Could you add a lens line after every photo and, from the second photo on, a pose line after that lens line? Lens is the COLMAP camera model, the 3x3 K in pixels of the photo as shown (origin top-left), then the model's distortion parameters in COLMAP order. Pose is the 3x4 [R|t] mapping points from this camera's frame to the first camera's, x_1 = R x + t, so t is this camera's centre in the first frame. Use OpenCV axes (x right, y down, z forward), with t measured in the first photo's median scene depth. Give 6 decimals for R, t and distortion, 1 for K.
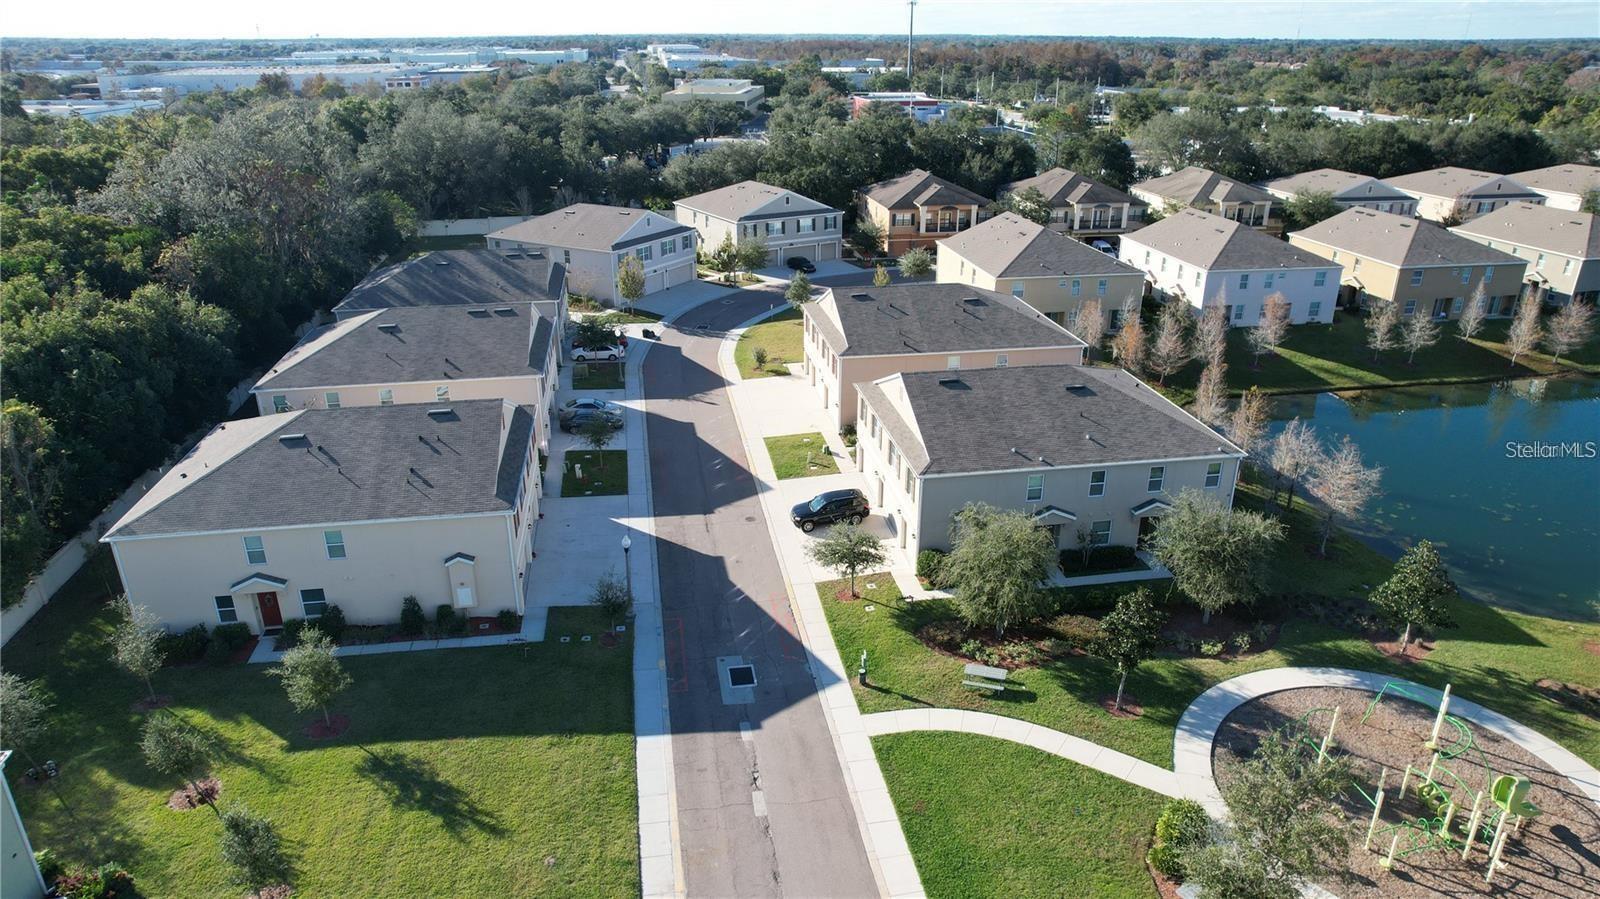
lens RADIAL K [[1029.5, 0, 798.6], [0, 1029.5, 456.6], [0, 0, 1]] dist [-0.074148, 0.067608]
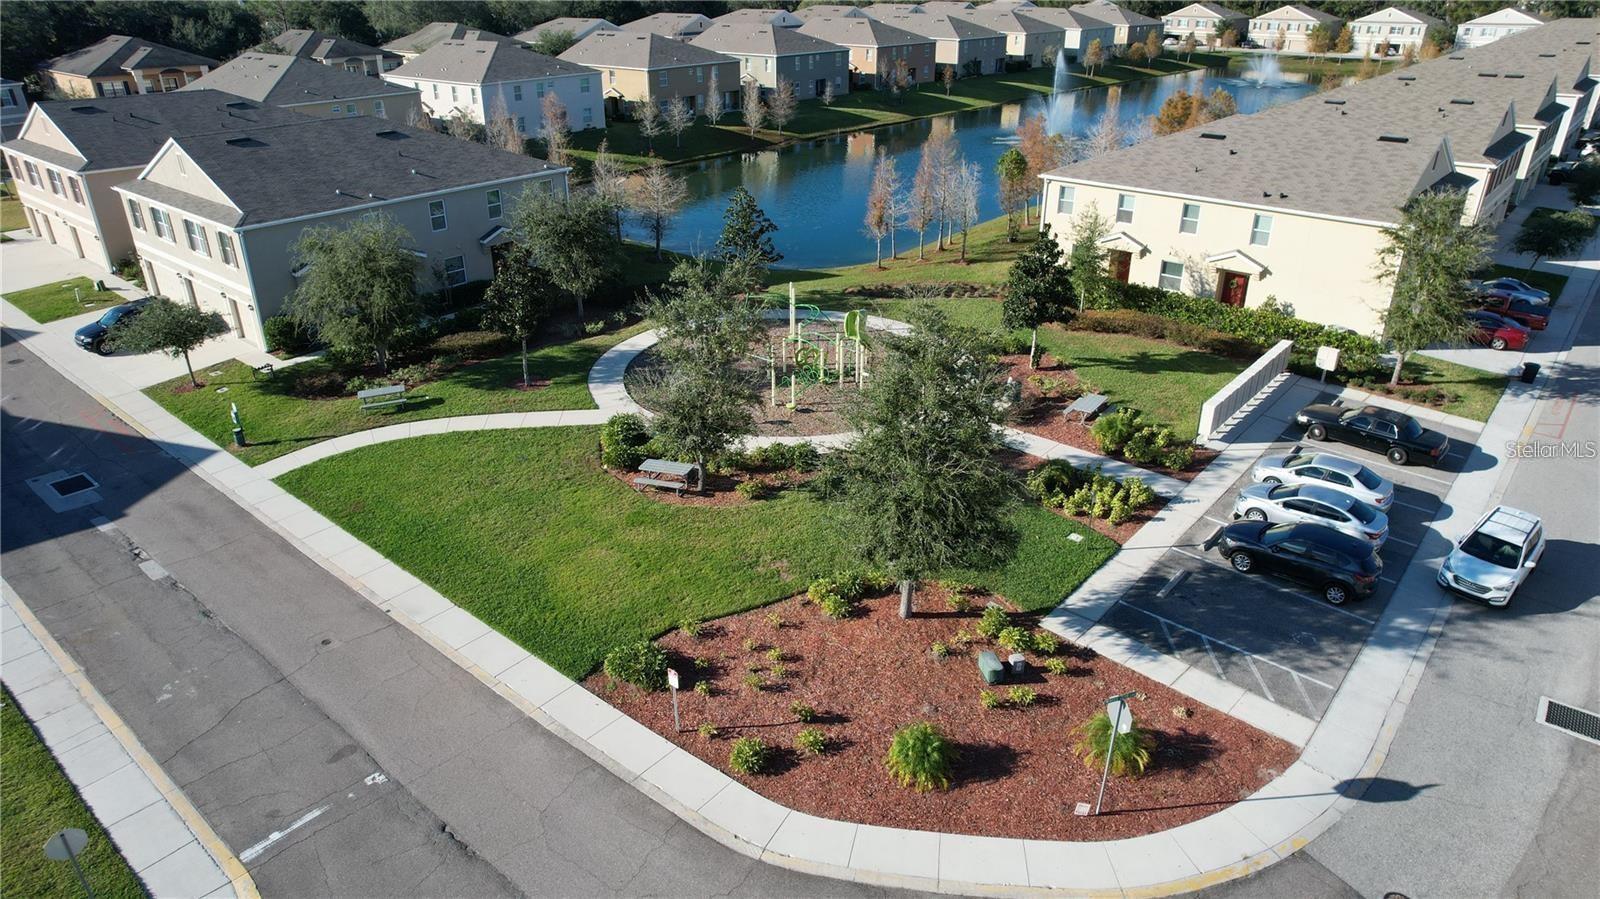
lens RADIAL K [[1029.5, 0, 806.8], [0, 1029.5, 447.0], [0, 0, 1]] dist [-0.074148, 0.067608]
pose [[0.765675, -0.279144, 0.579500, -0.045057], [0.250212, 0.959225, 0.131460, 0.157966], [-0.592567, 0.044342, 0.804300, 0.033599]]
